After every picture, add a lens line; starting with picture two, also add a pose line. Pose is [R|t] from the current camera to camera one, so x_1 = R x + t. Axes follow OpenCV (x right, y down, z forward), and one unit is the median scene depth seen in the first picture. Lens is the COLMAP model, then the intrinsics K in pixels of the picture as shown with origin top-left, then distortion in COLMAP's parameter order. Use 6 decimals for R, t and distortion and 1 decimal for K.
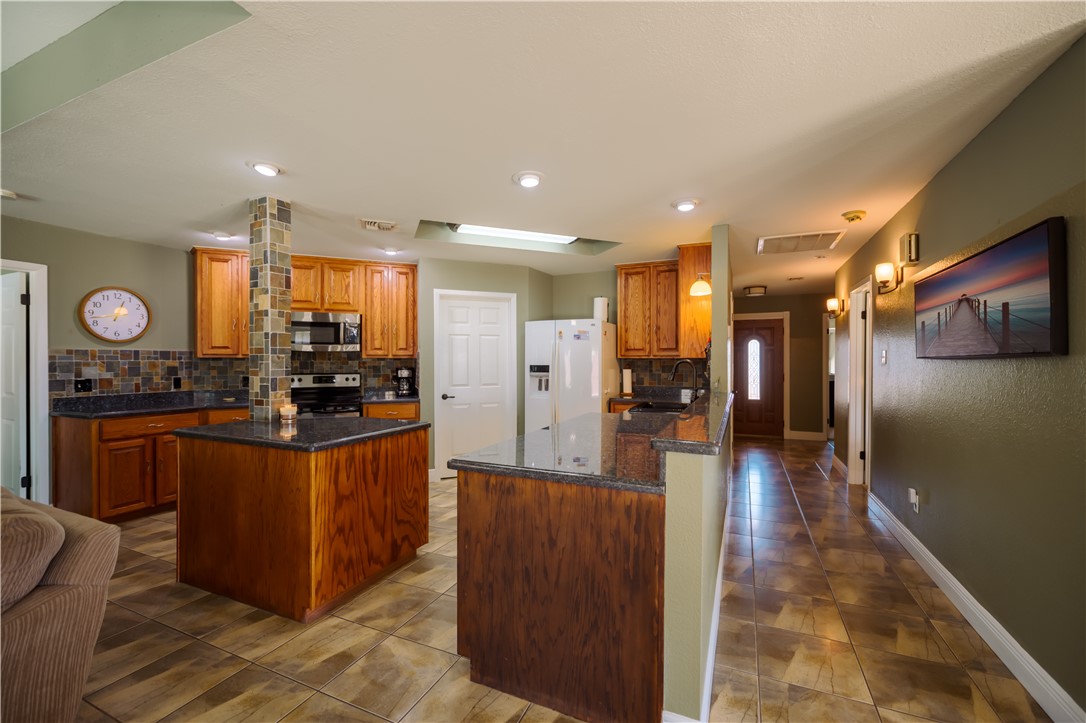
lens RADIAL K [[445.9, 0, 537.2], [0, 445.9, 364.0], [0, 0, 1]] dist [0.008181, -0.000645]
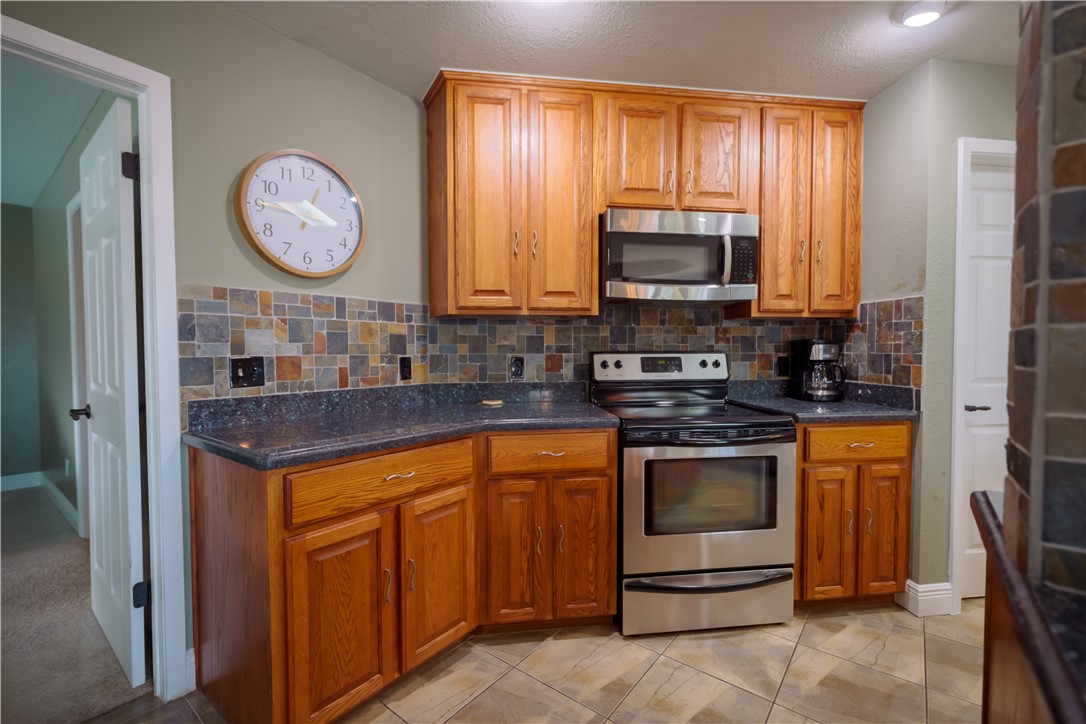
lens RADIAL K [[469.2, 0, 544.5], [0, 469.2, 365.3], [0, 0, 1]] dist [0.001079, -0.000761]
pose [[0.971945, 0.005070, -0.235152, -0.577255], [0.000840, 0.999686, 0.025026, 0.028066], [0.235206, -0.024521, 0.971636, 0.579078]]
